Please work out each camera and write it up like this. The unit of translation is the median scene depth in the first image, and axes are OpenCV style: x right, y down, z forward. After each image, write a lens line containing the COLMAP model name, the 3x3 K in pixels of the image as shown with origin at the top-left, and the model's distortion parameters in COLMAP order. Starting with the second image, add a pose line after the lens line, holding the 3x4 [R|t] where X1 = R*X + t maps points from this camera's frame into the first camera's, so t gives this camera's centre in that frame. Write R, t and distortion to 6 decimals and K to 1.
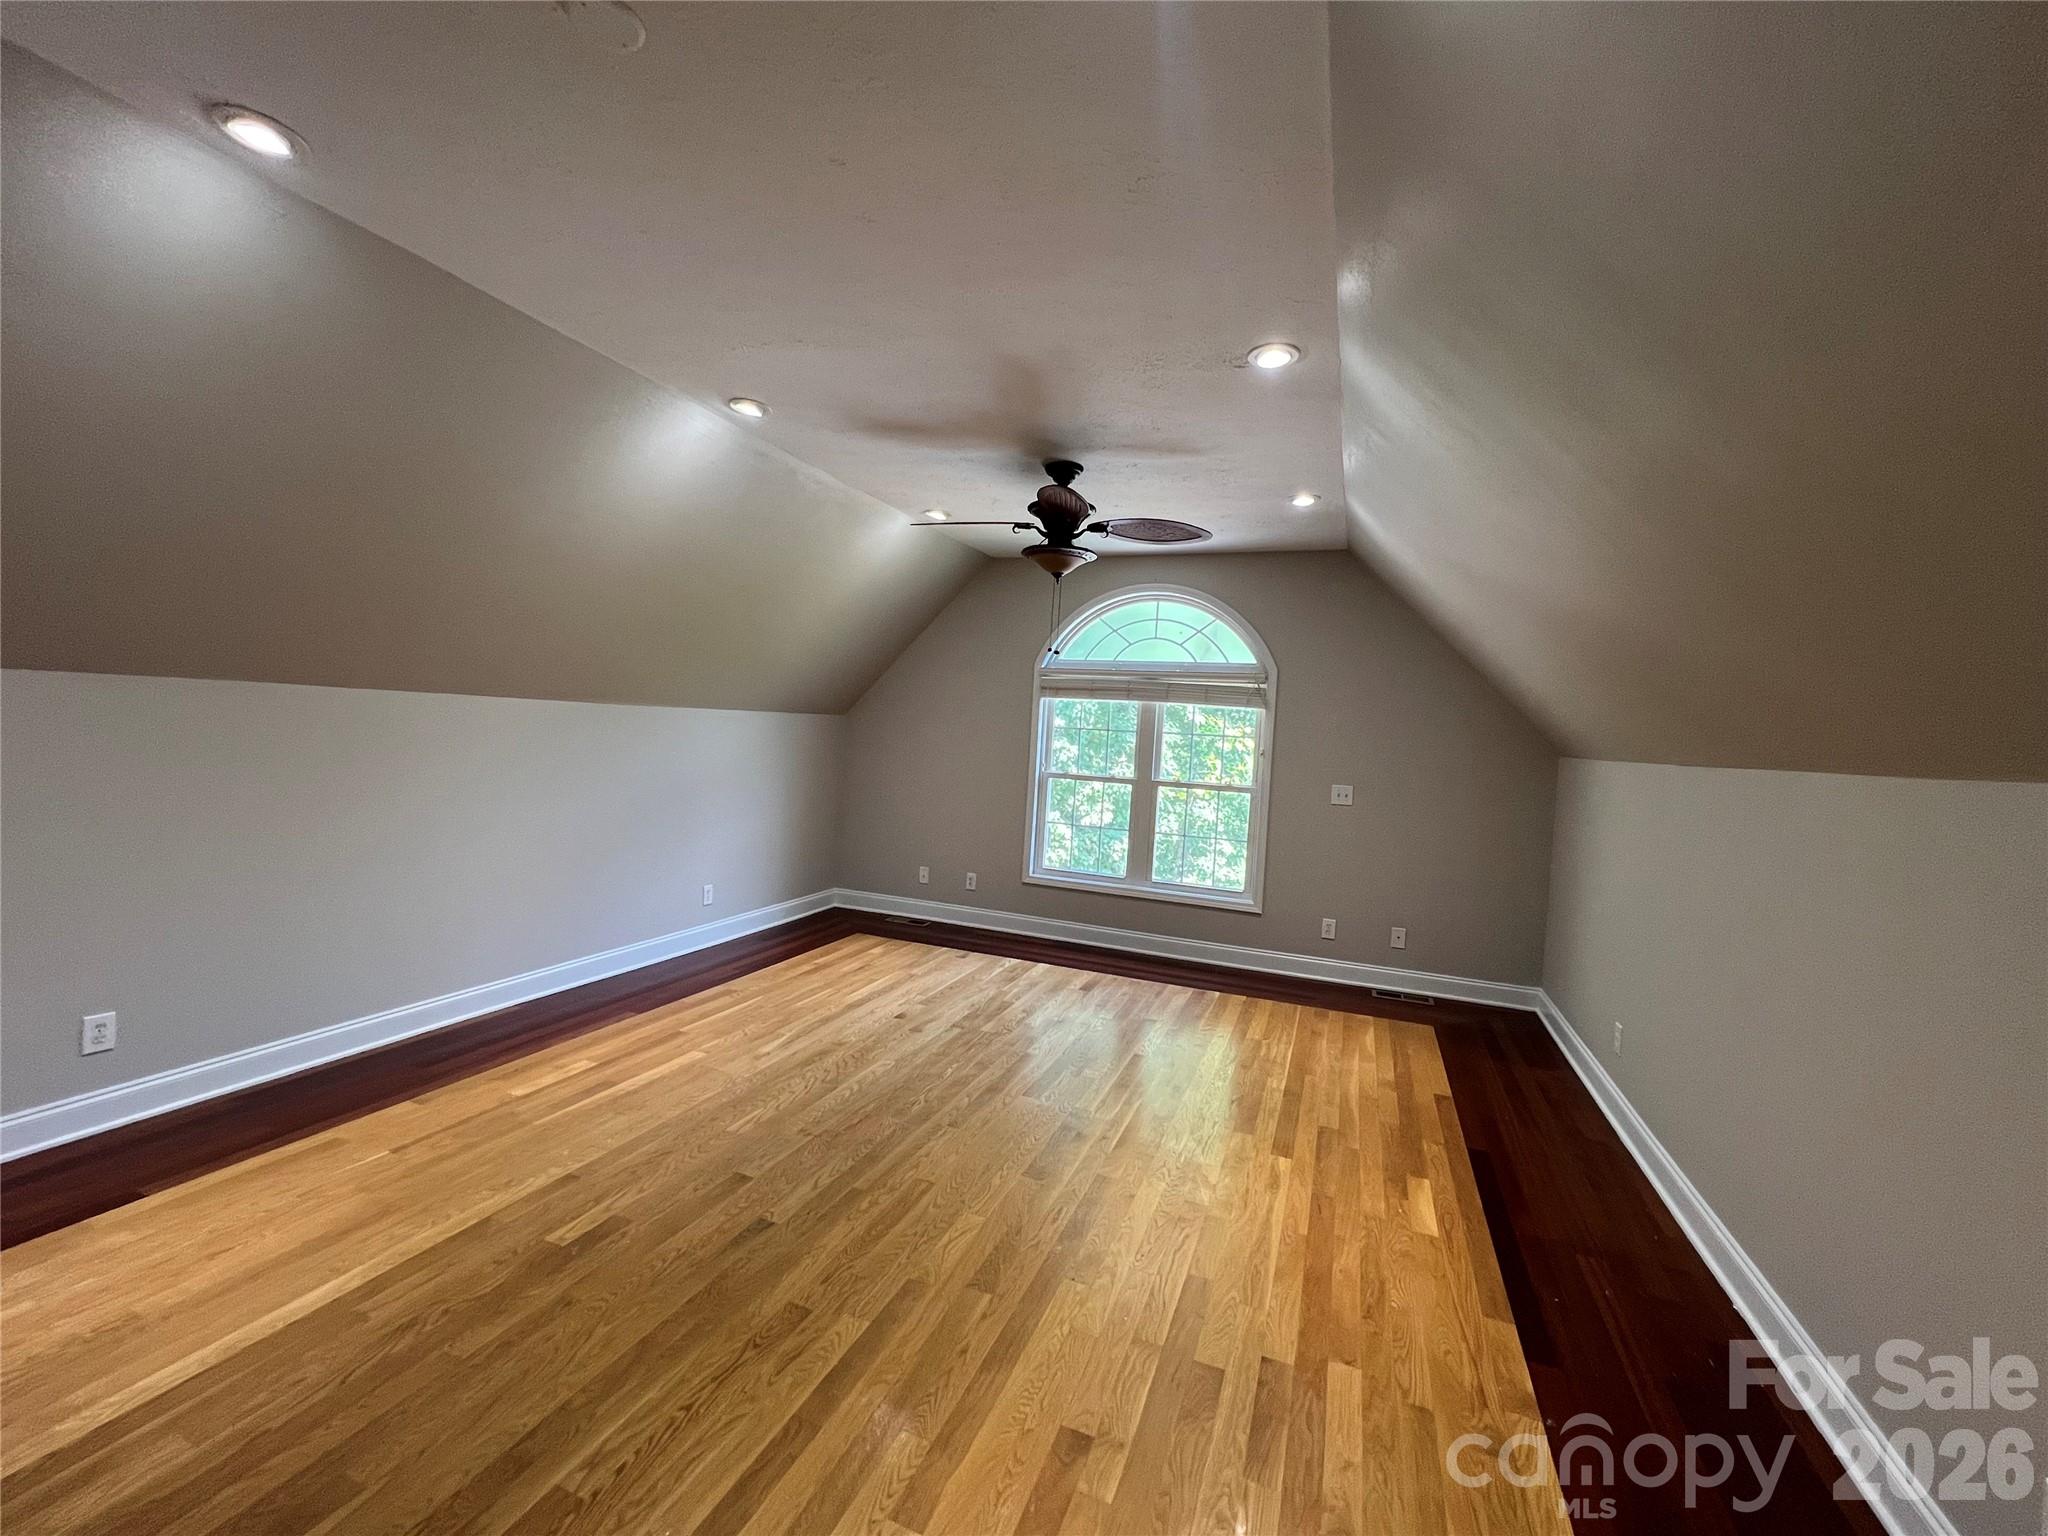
lens RADIAL K [[849.6, 0, 1018.9], [0, 849.6, 764.0], [0, 0, 1]] dist [-0.002850, 0.000381]
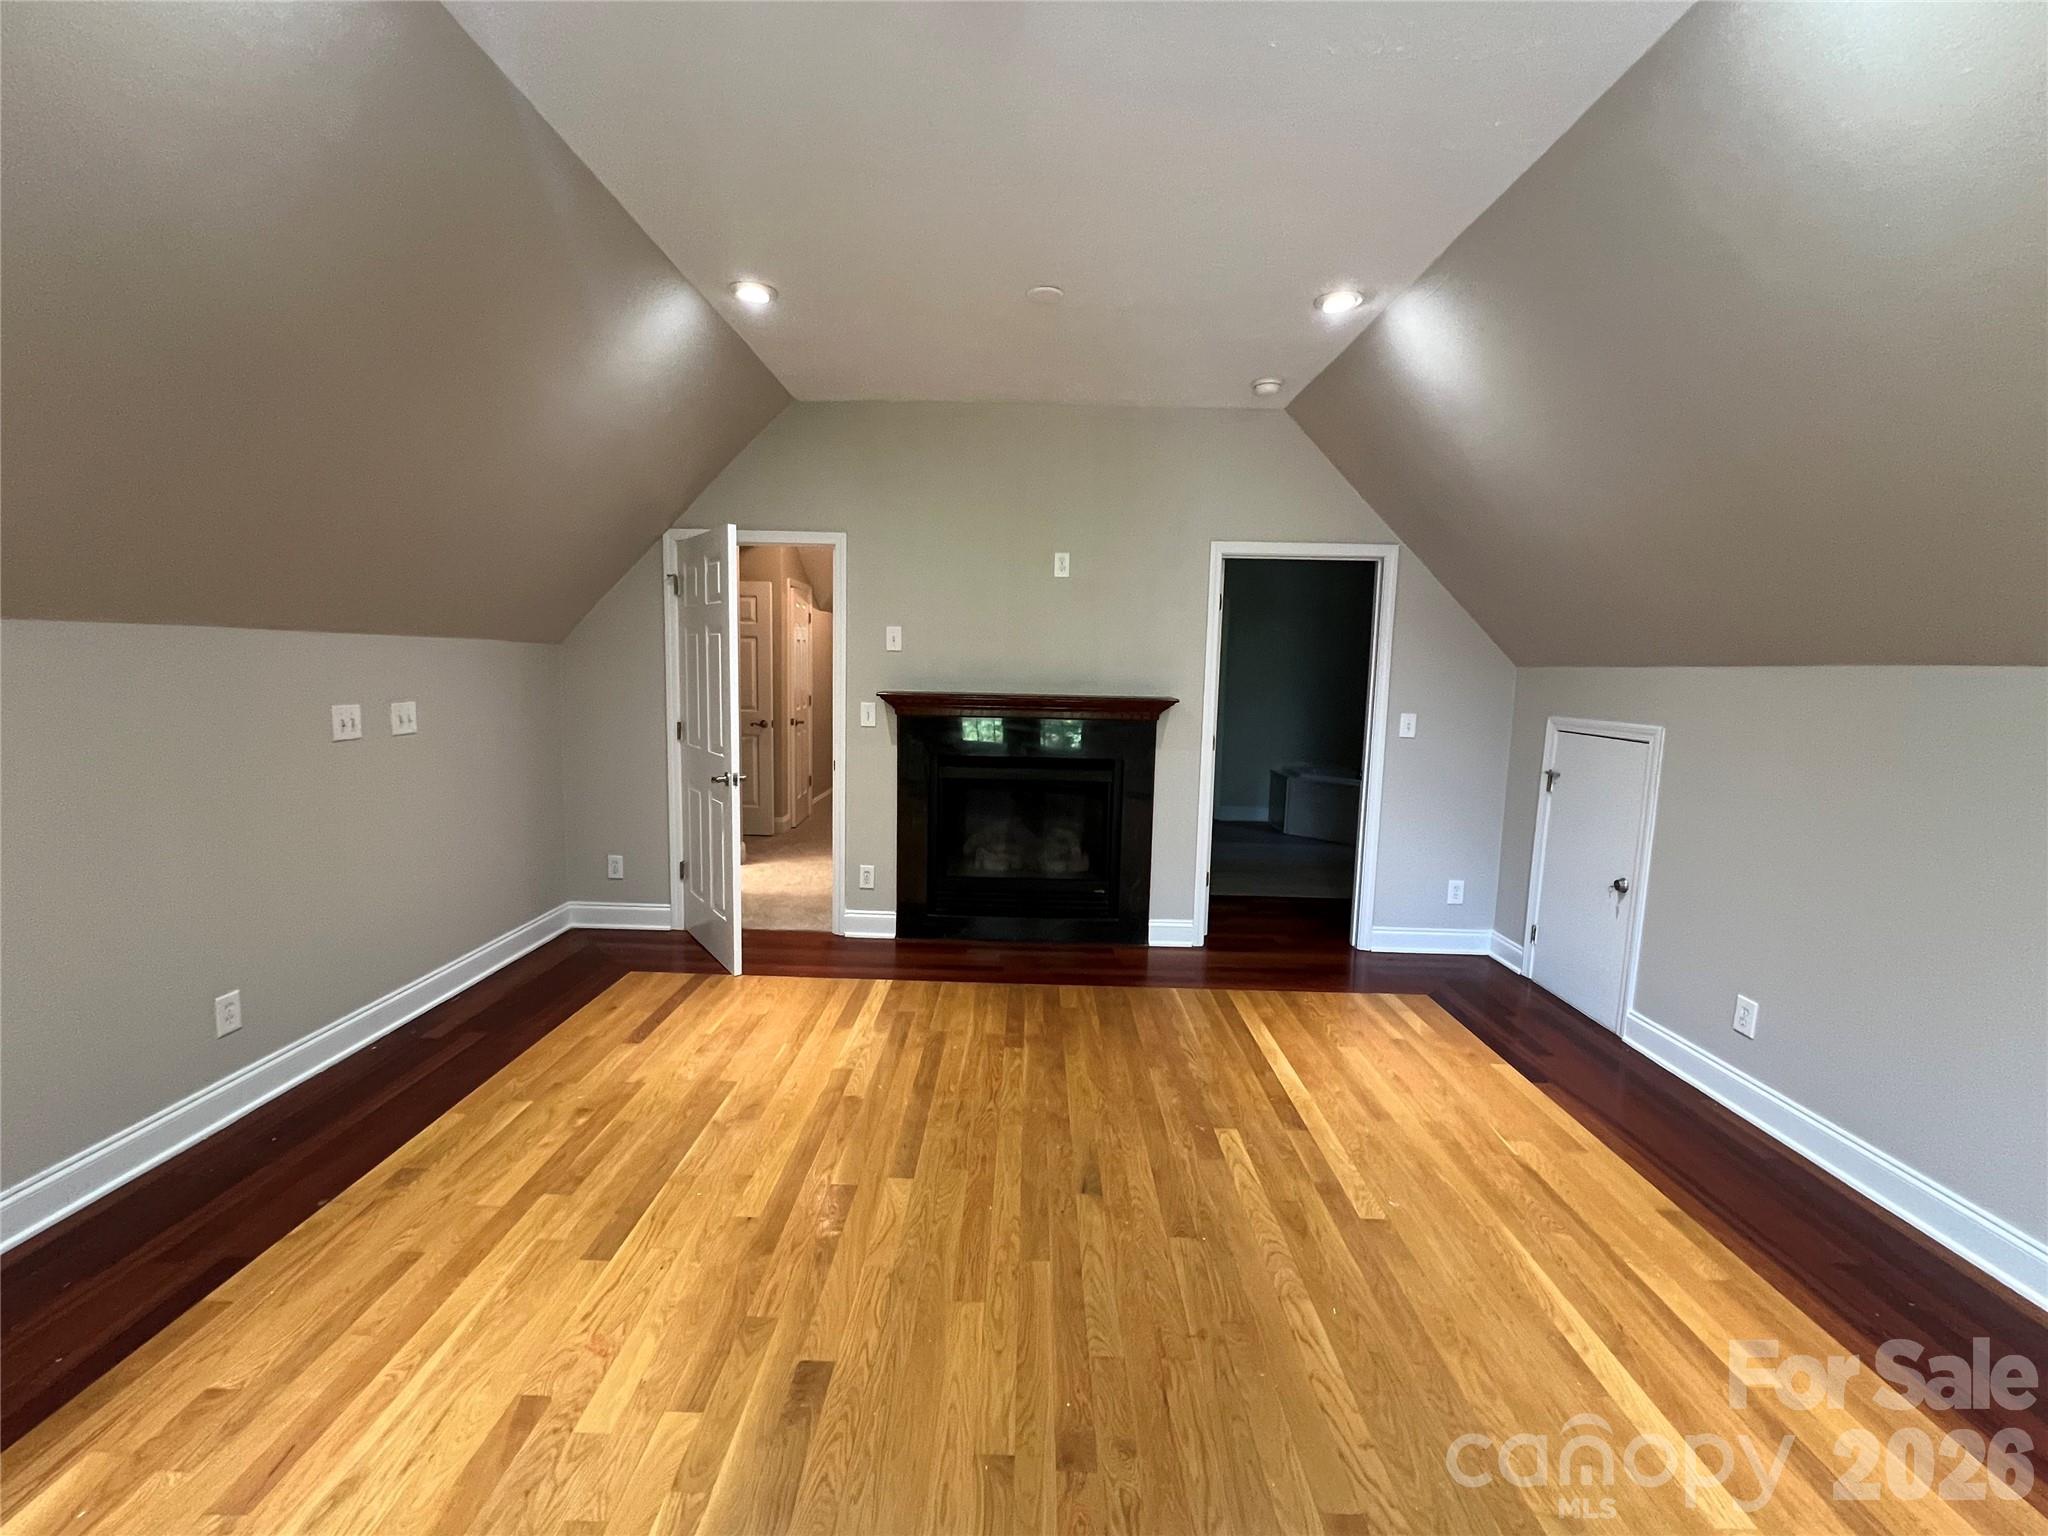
lens RADIAL K [[849.6, 0, 1018.9], [0, 849.6, 764.0], [0, 0, 1]] dist [-0.002850, 0.000381]
pose [[-0.930986, -0.034466, -0.363423, 0.064934], [-0.090807, 0.986106, 0.139103, -0.025379], [0.353579, 0.162504, -0.921181, 0.843484]]
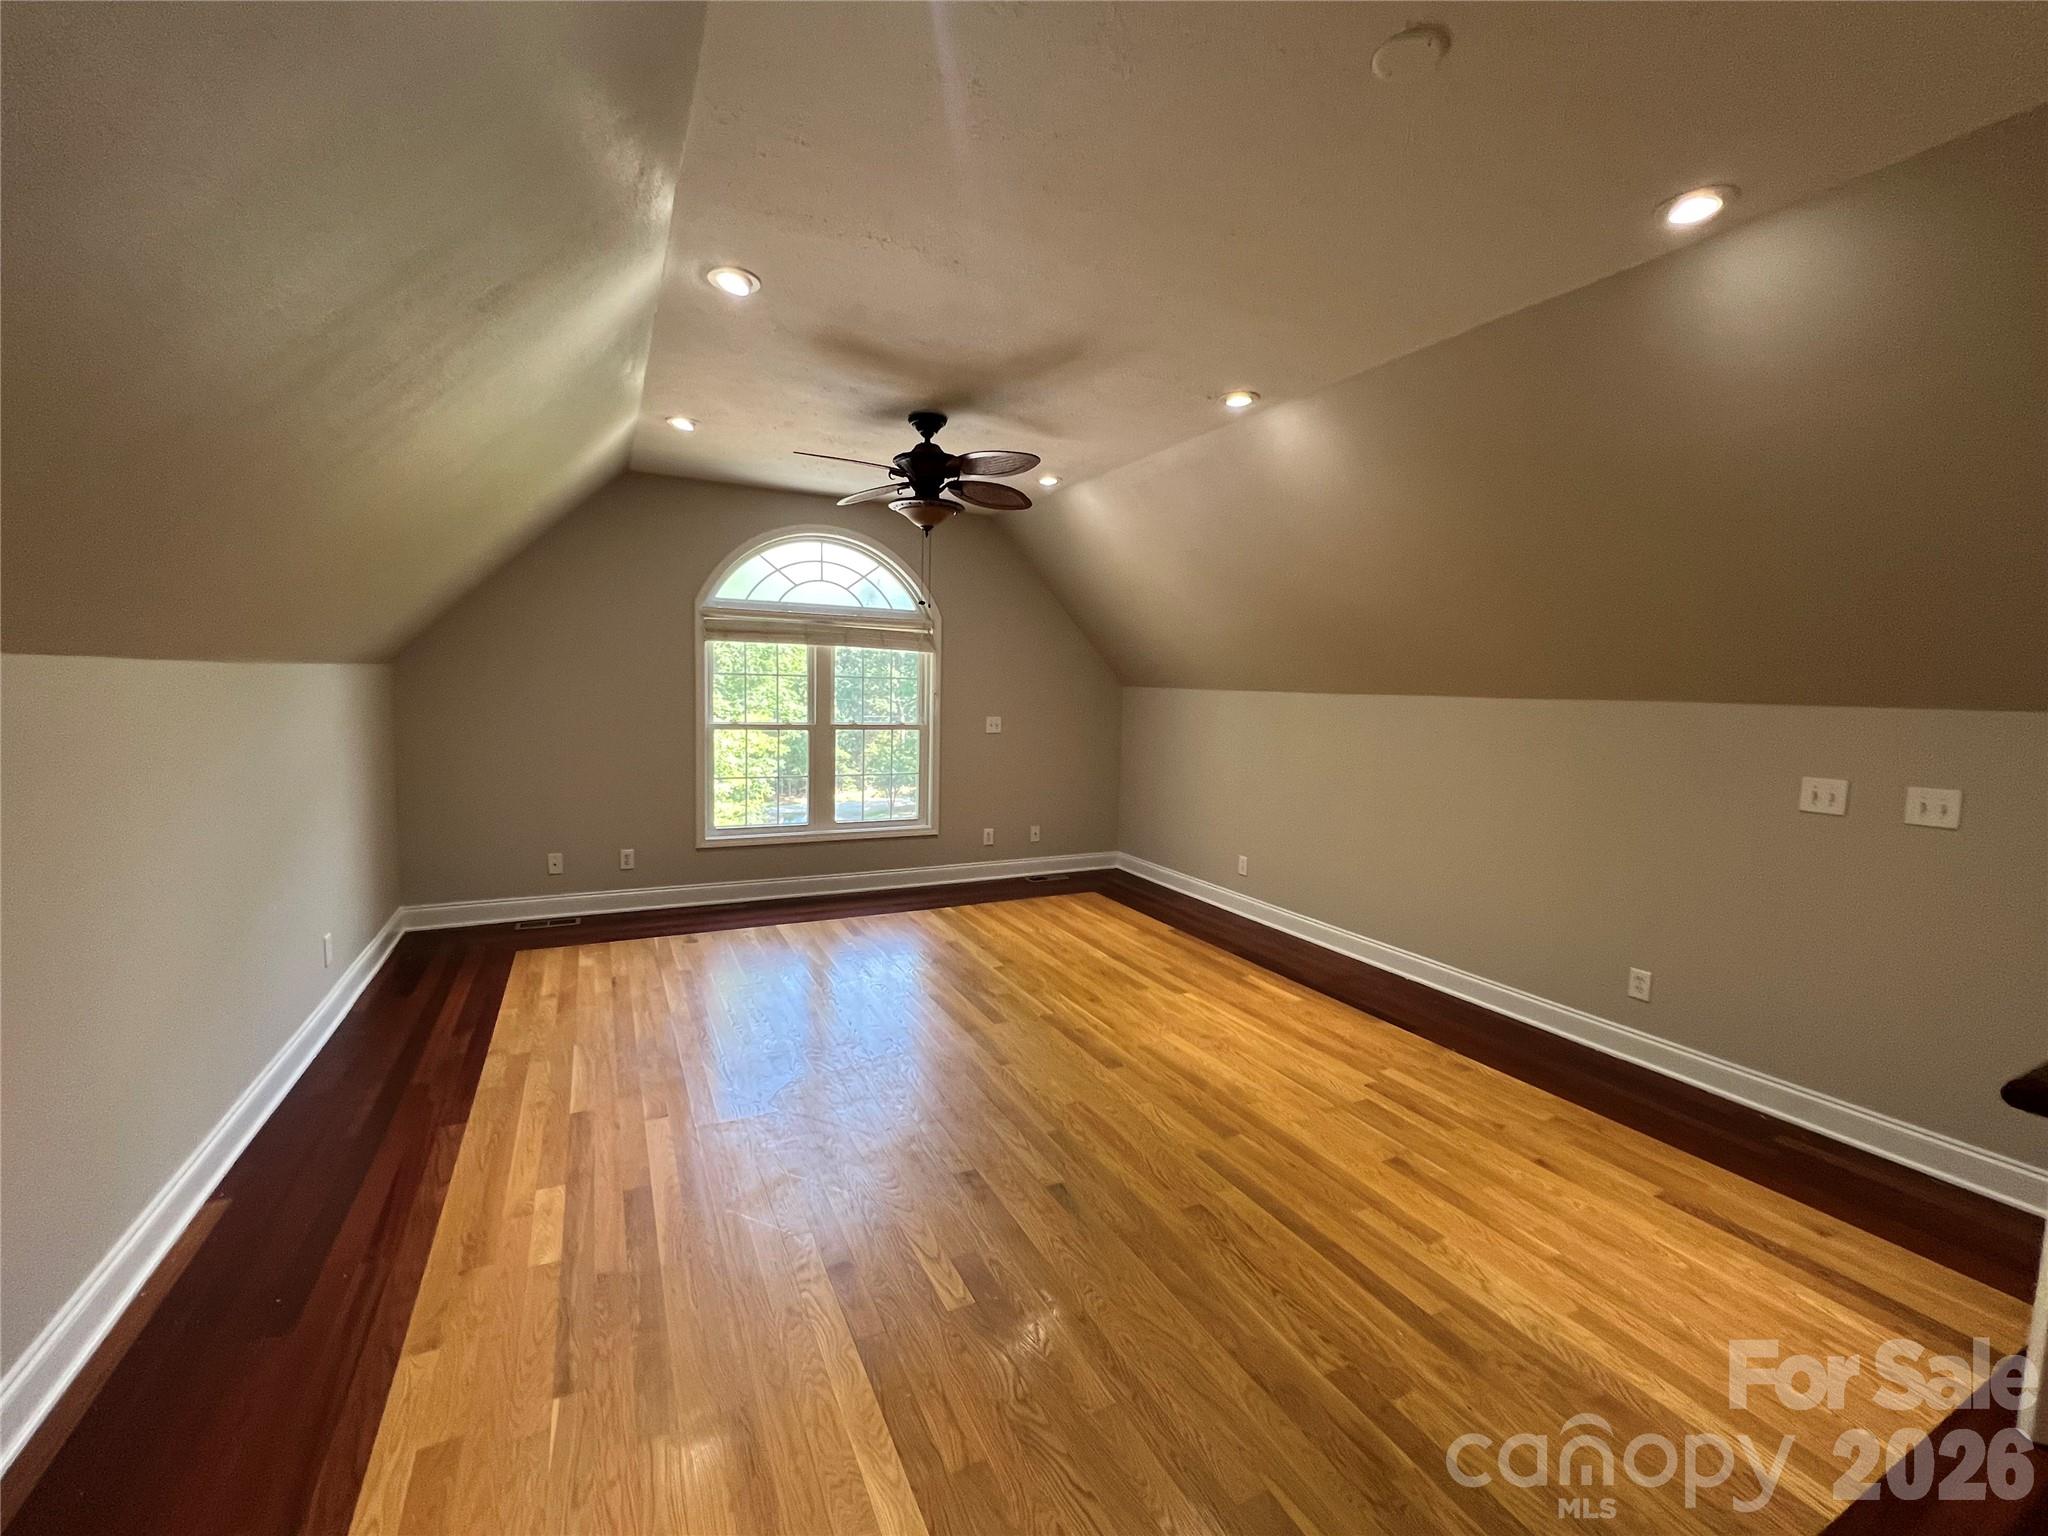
lens RADIAL K [[849.6, 0, 1018.9], [0, 849.6, 764.0], [0, 0, 1]] dist [-0.002850, 0.000381]
pose [[0.663388, -0.107831, 0.740465, -0.492070], [0.041002, 0.993314, 0.107919, -0.036784], [-0.747151, -0.041232, 0.663374, 0.179782]]
